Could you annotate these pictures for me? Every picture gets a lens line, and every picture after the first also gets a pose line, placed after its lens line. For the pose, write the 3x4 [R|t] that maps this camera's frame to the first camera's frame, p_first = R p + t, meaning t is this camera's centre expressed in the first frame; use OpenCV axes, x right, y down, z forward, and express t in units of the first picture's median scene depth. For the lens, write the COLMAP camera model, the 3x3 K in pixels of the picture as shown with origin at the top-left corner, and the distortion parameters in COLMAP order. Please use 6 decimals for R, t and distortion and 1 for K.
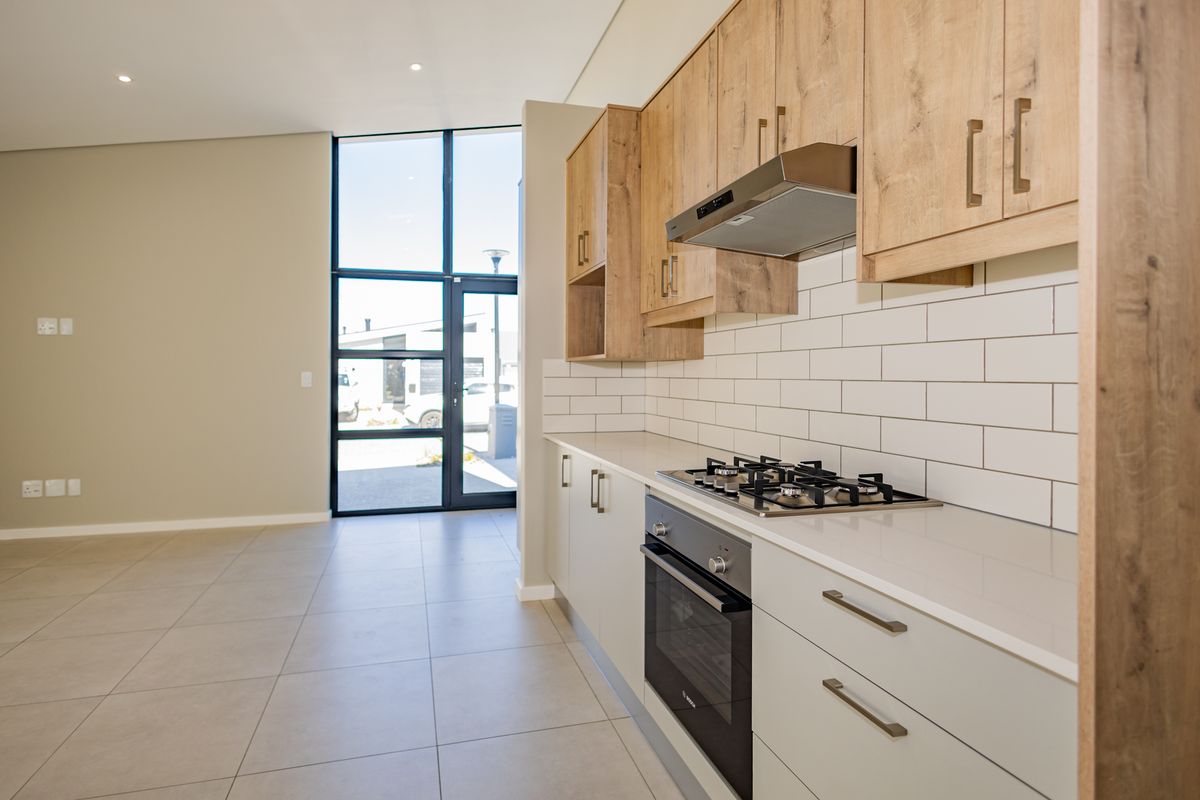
lens RADIAL K [[566.0, 0, 566.2], [0, 566.0, 377.9], [0, 0, 1]] dist [0.005451, 0.000320]
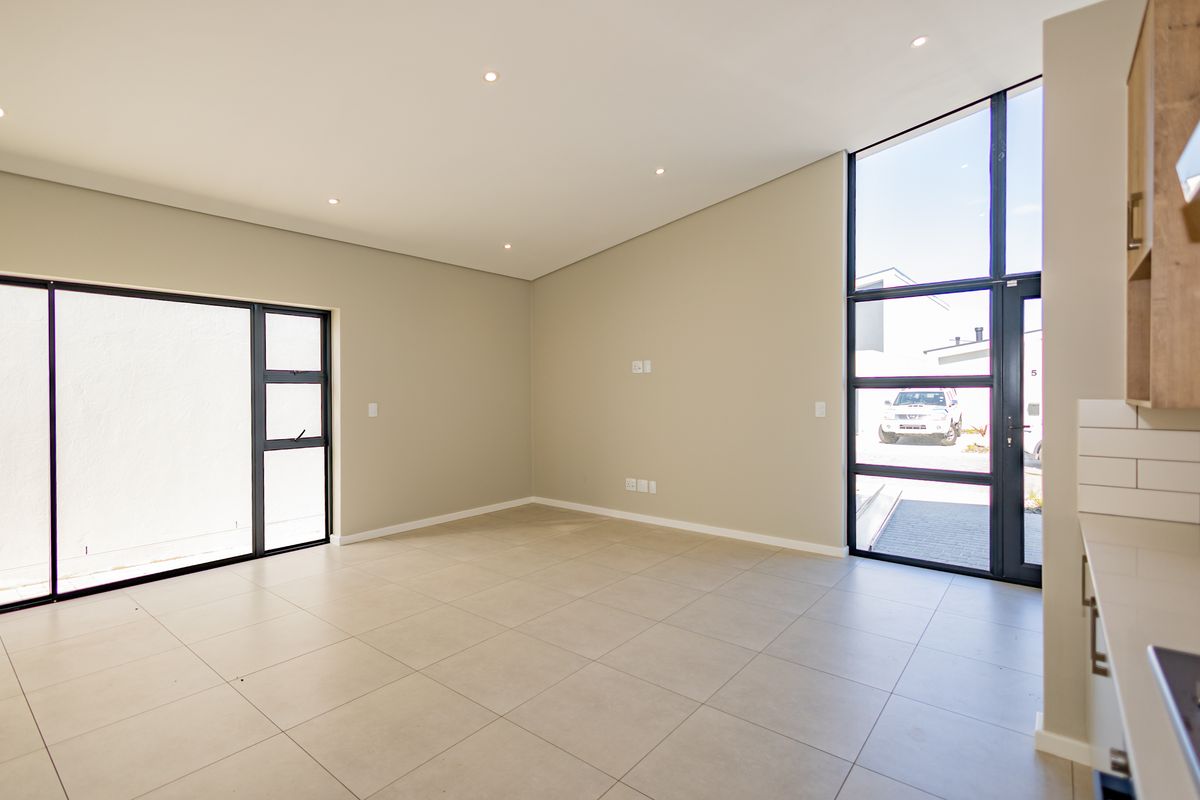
lens RADIAL K [[566.0, 0, 605.5], [0, 566.0, 393.3], [0, 0, 1]] dist [0.005451, 0.000320]
pose [[0.592862, 0.006009, -0.805282, 0.110793], [-0.005030, 0.999980, 0.003758, -0.026358], [0.805289, 0.001823, 0.592880, 0.107908]]
